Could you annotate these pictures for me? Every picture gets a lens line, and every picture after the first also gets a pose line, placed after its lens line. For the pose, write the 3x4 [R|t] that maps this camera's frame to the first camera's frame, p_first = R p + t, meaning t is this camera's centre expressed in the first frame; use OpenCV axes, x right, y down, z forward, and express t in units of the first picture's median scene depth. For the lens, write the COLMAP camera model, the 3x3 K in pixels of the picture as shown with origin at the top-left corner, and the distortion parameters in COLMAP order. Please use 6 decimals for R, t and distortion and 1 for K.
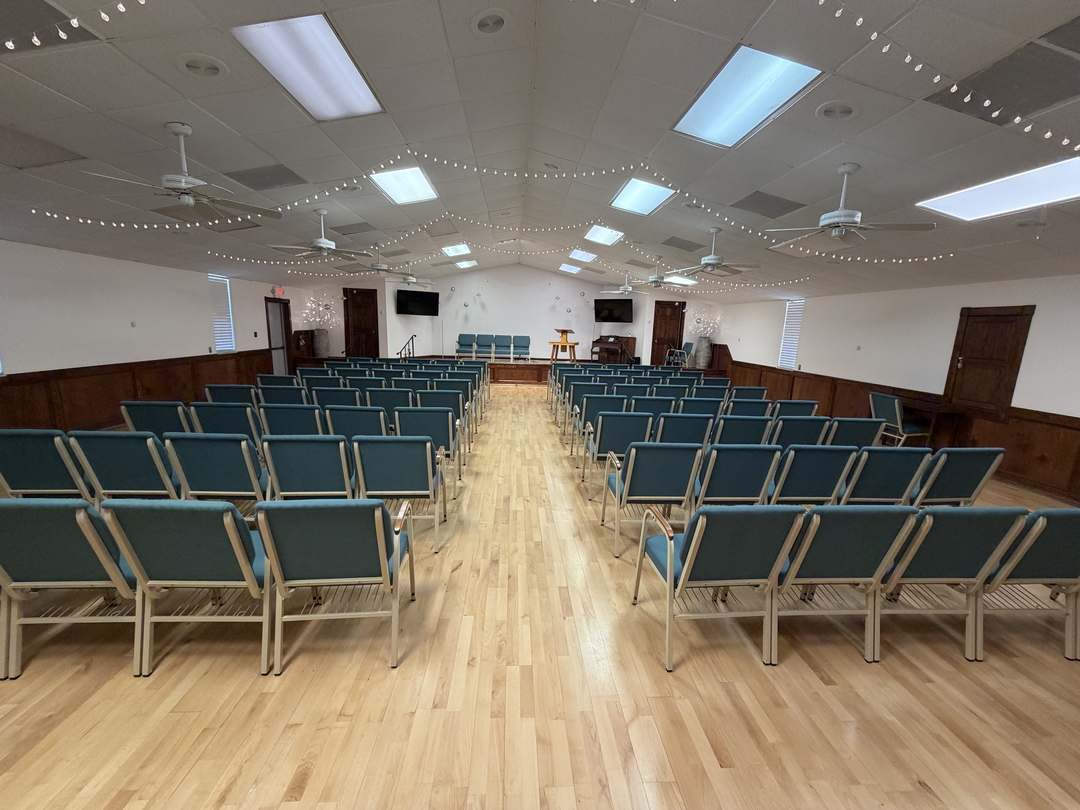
lens RADIAL K [[437.4, 0, 541.7], [0, 437.4, 383.5], [0, 0, 1]] dist [0.000597, 0.000029]
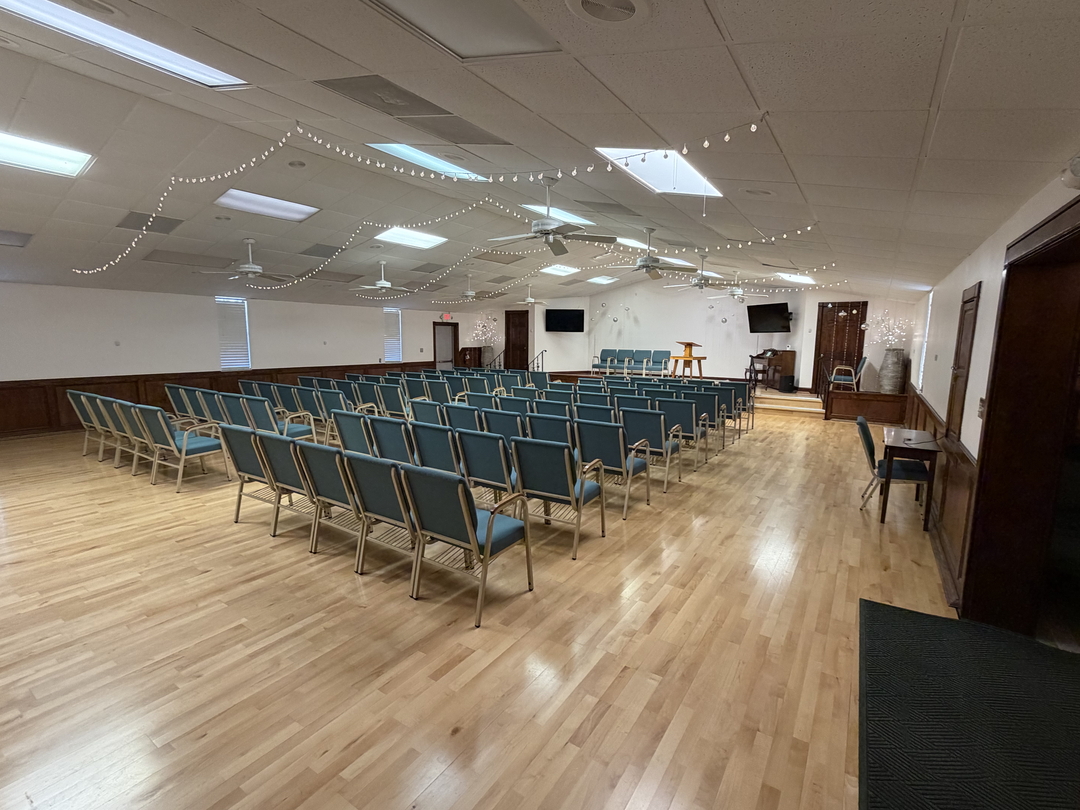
lens RADIAL K [[487.3, 0, 540.0], [0, 487.3, 405.0], [0, 0, 1]] dist [0.000252, 0.000063]
pose [[0.788552, 0.059092, -0.612122, 0.428627], [-0.063737, 0.997865, 0.014222, 0.009342], [0.611656, 0.027800, 0.790635, 0.026624]]
